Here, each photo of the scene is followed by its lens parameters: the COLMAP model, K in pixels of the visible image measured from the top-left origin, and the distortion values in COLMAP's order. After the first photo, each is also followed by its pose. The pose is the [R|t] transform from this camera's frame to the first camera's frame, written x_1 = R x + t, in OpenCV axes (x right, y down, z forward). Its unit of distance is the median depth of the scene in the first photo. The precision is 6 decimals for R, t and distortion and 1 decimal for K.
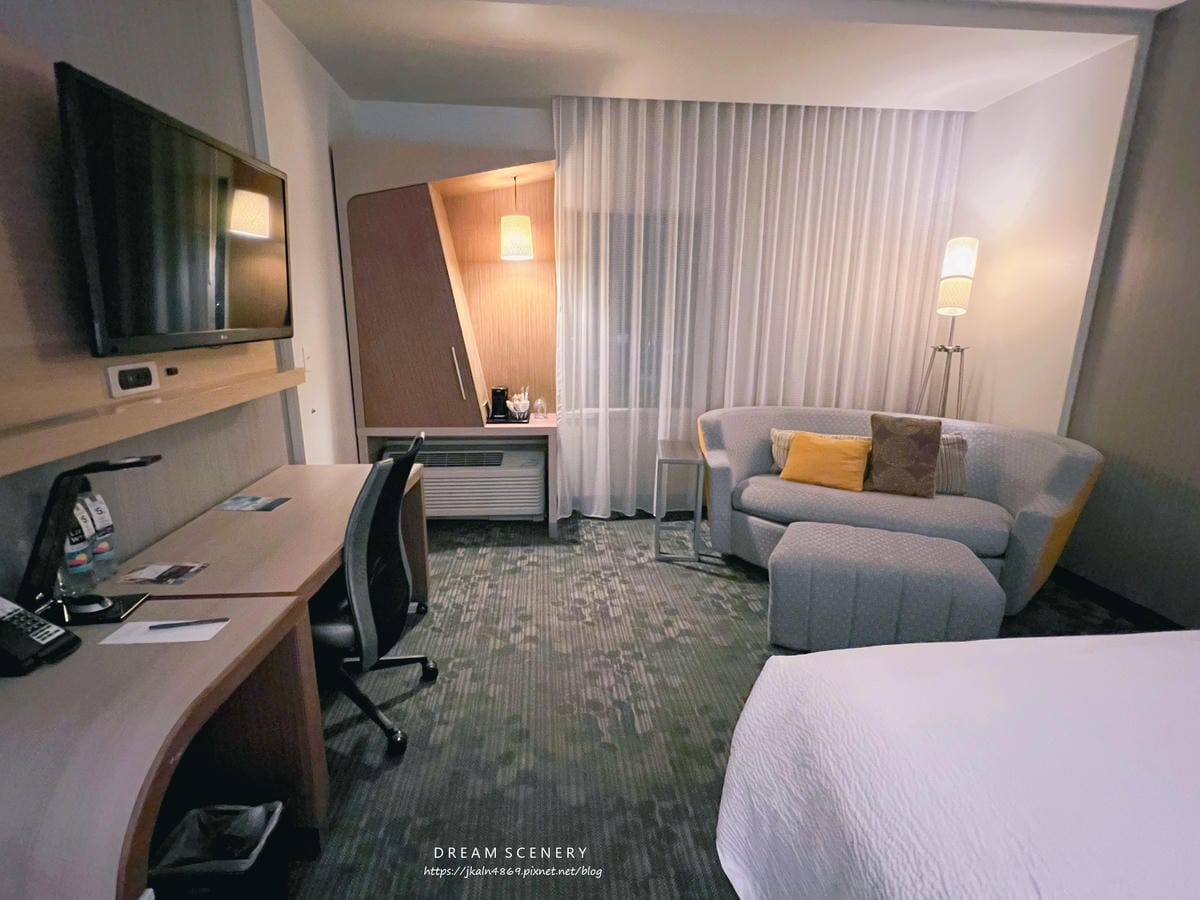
lens RADIAL K [[590.4, 0, 600.0], [0, 590.4, 450.0], [0, 0, 1]] dist [-0.001430, -0.000676]
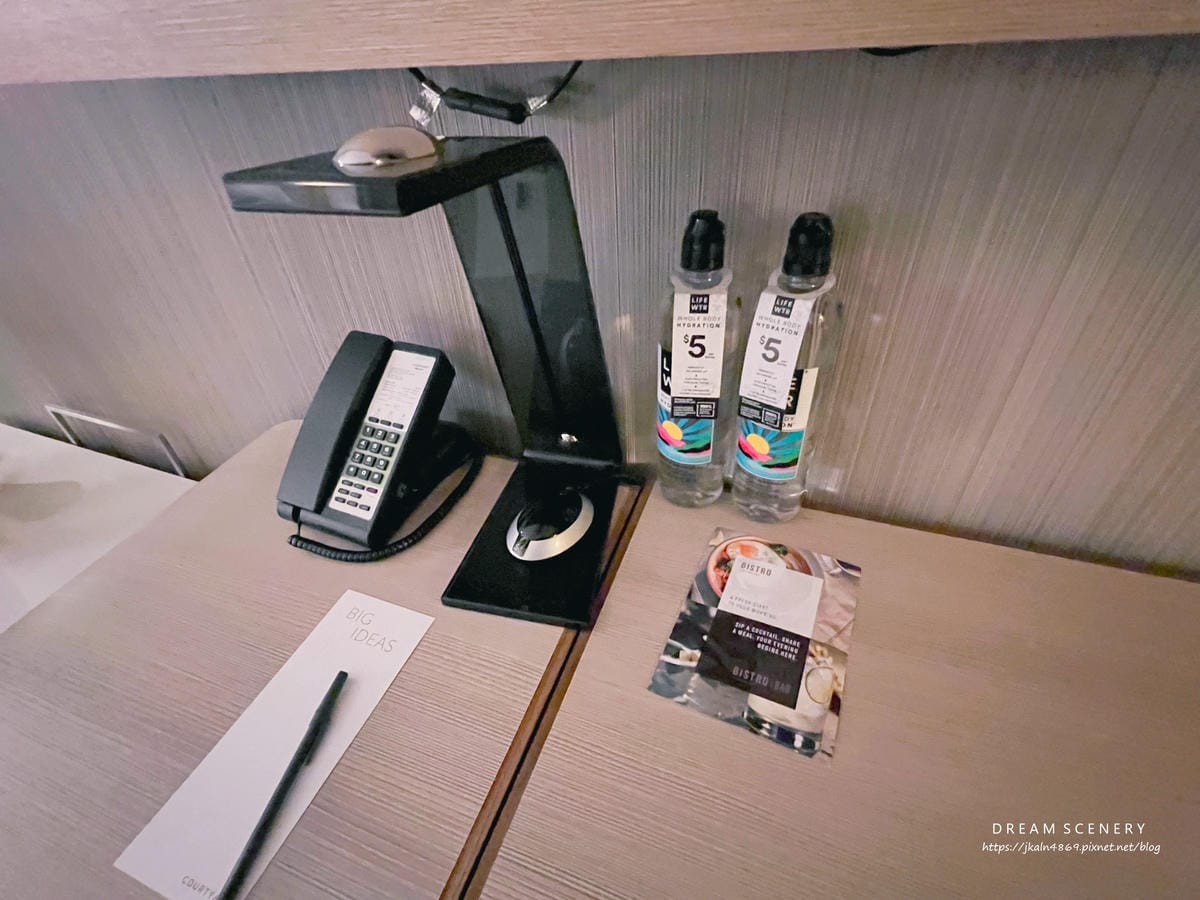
lens RADIAL K [[590.4, 0, 600.0], [0, 590.4, 450.0], [0, 0, 1]] dist [-0.001430, -0.000676]
pose [[-0.410783, 0.573473, -0.708792, -0.567470], [-0.165089, 0.717776, 0.676419, -0.048212], [0.896662, 0.394875, -0.200176, 0.994208]]
